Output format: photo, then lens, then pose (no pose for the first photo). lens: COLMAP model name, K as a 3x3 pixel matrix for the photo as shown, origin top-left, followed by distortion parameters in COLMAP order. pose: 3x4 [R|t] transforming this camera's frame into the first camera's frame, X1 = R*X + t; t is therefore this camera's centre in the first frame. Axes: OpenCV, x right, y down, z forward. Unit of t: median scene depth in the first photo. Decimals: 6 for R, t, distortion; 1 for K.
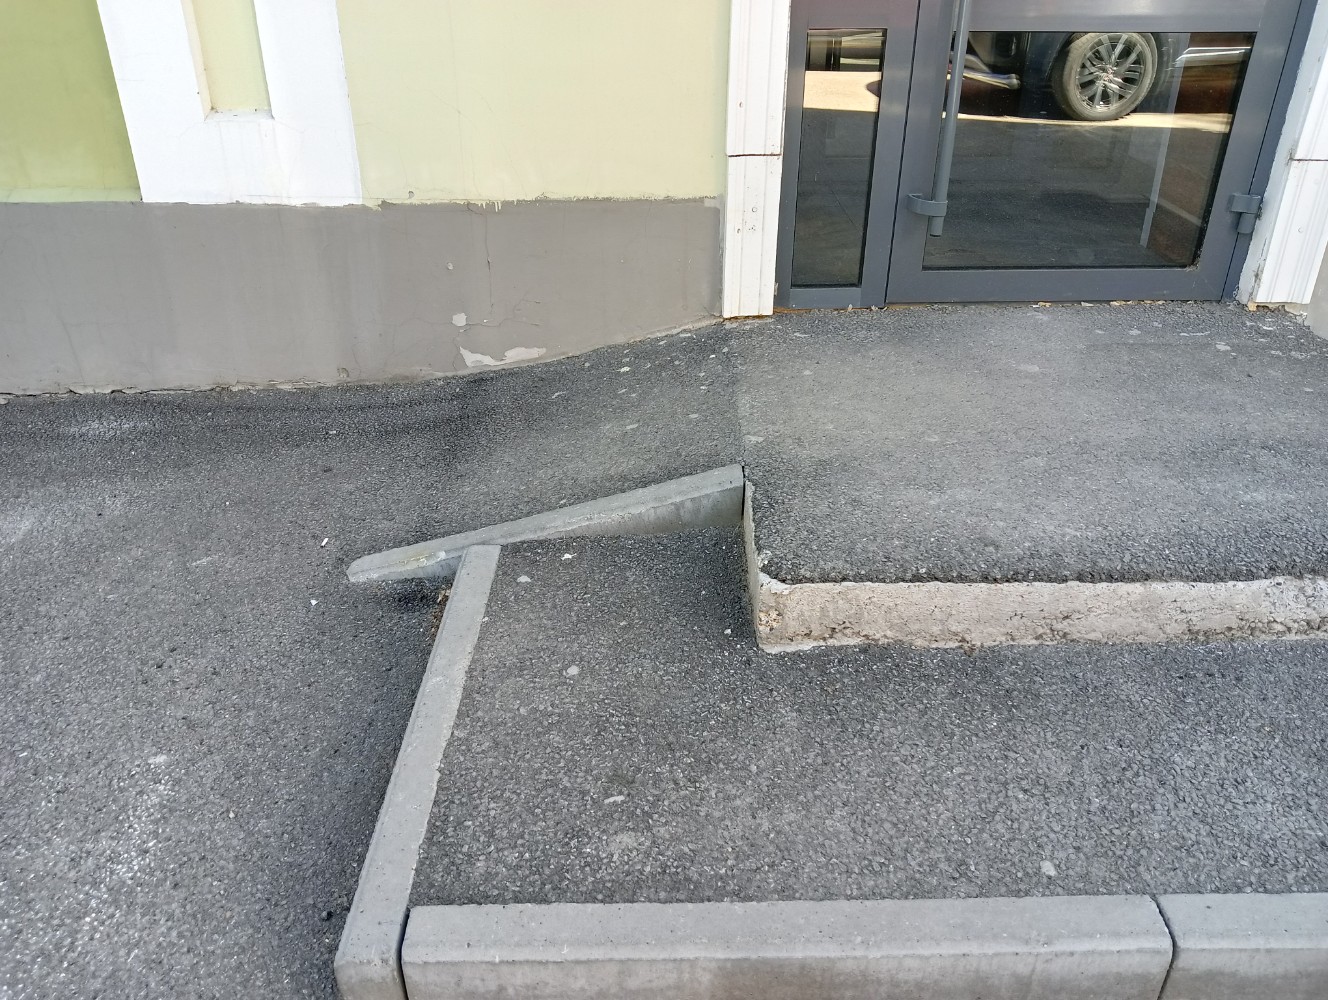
lens RADIAL K [[1037.6, 0, 664.1], [0, 1037.6, 500.3], [0, 0, 1]] dist [0.113564, -0.234174]
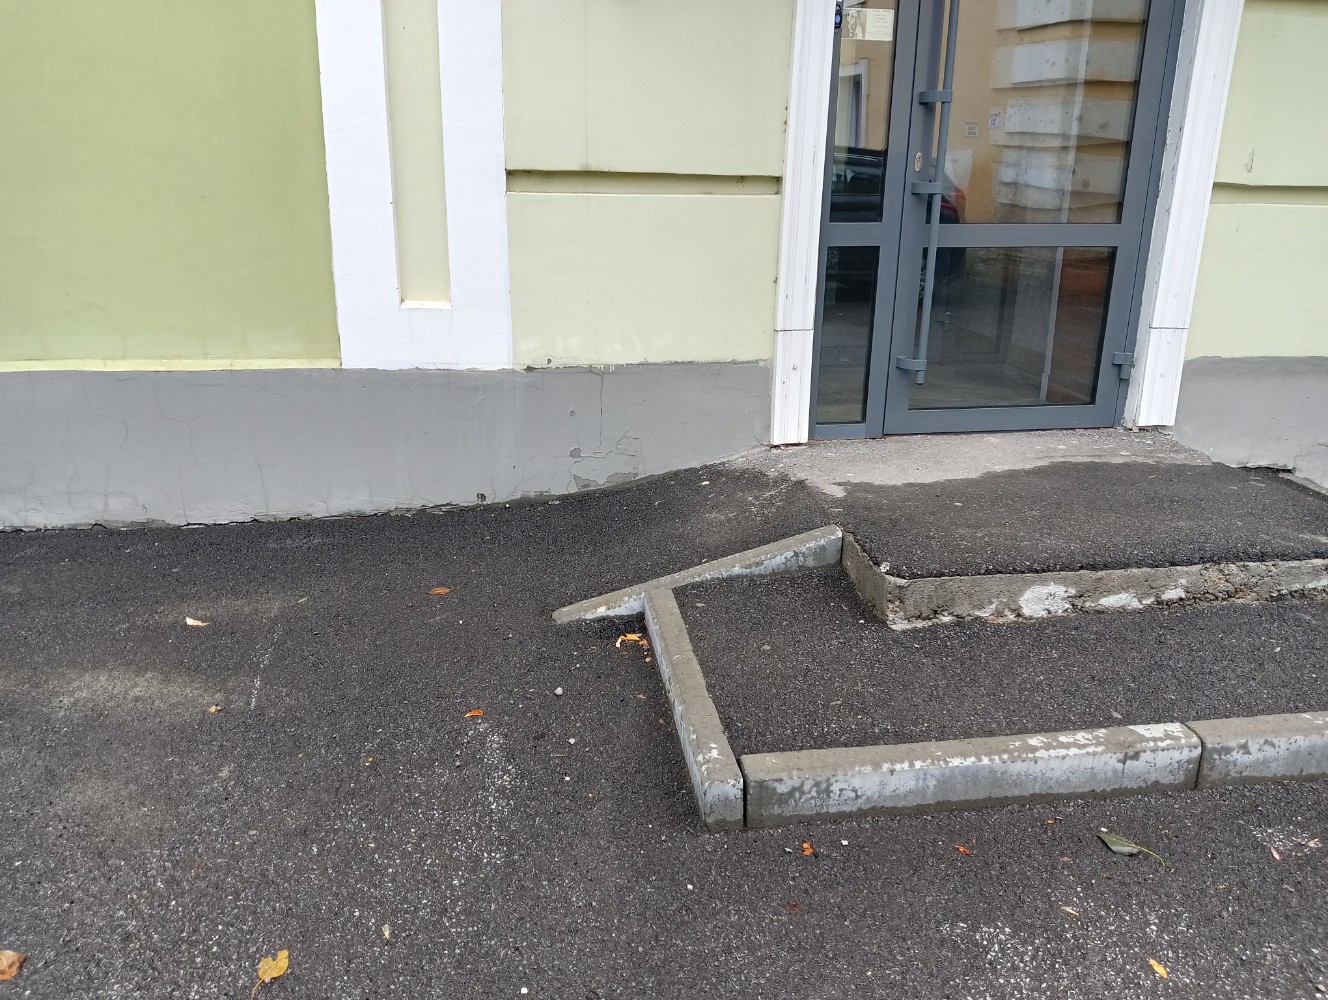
lens RADIAL K [[1037.6, 0, 664.1], [0, 1037.6, 500.3], [0, 0, 1]] dist [0.113564, -0.234174]
pose [[0.989712, -0.031676, 0.139524, -0.301373], [0.059478, 0.978016, -0.199868, 0.172462], [-0.130126, 0.206110, 0.969838, -0.306098]]
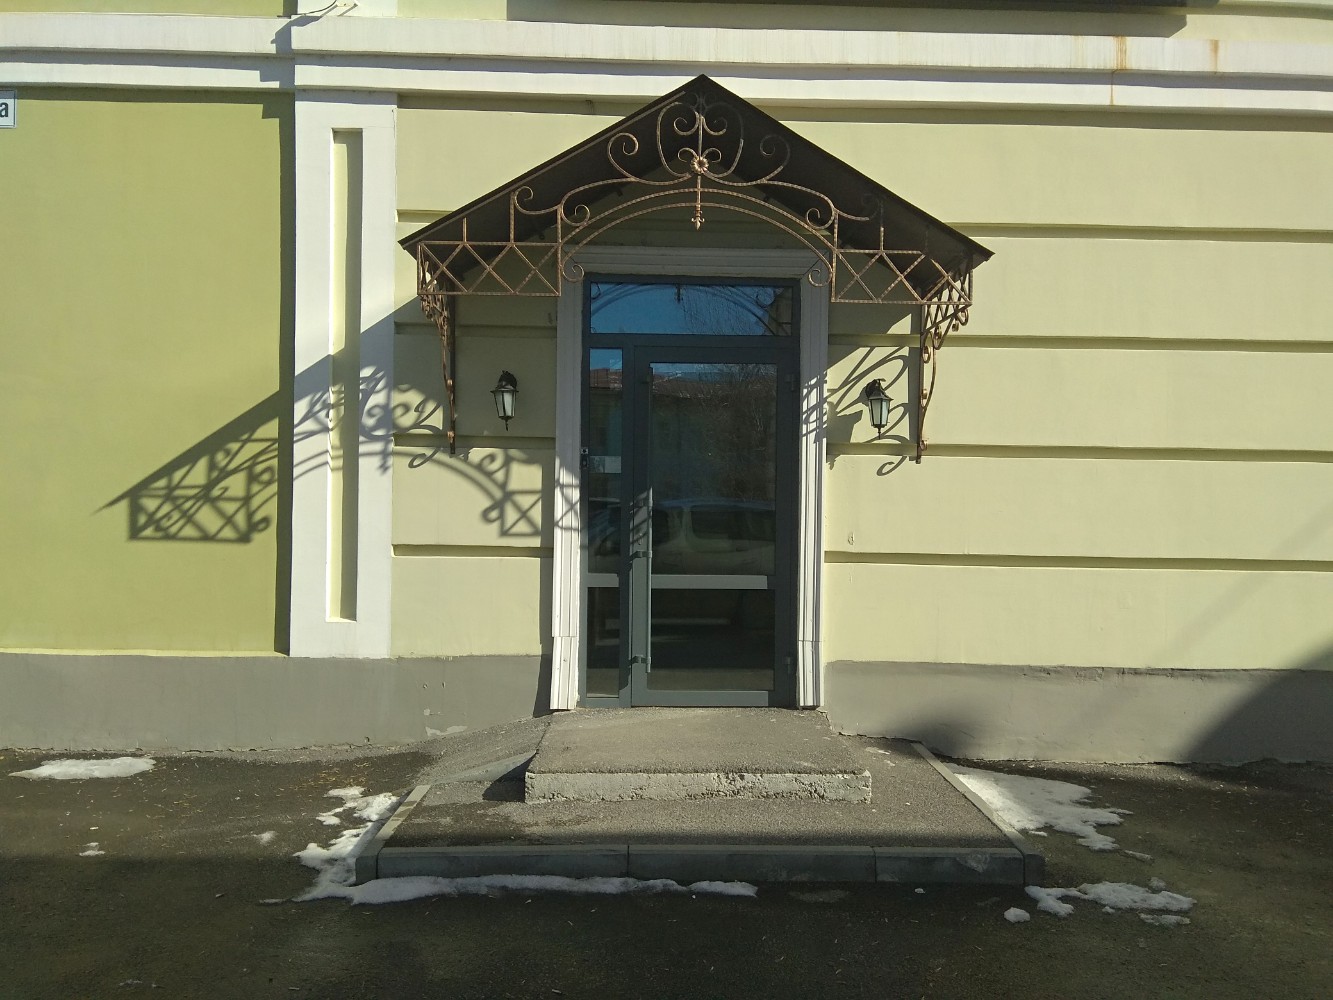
lens RADIAL K [[1017.9, 0, 668.9], [0, 1017.9, 508.4], [0, 0, 1]] dist [0.074082, -0.088346]
pose [[0.999851, 0.009820, 0.014202, 0.288117], [-0.001651, 0.873133, -0.487480, 0.529056], [-0.017187, 0.487384, 0.873019, -1.126216]]
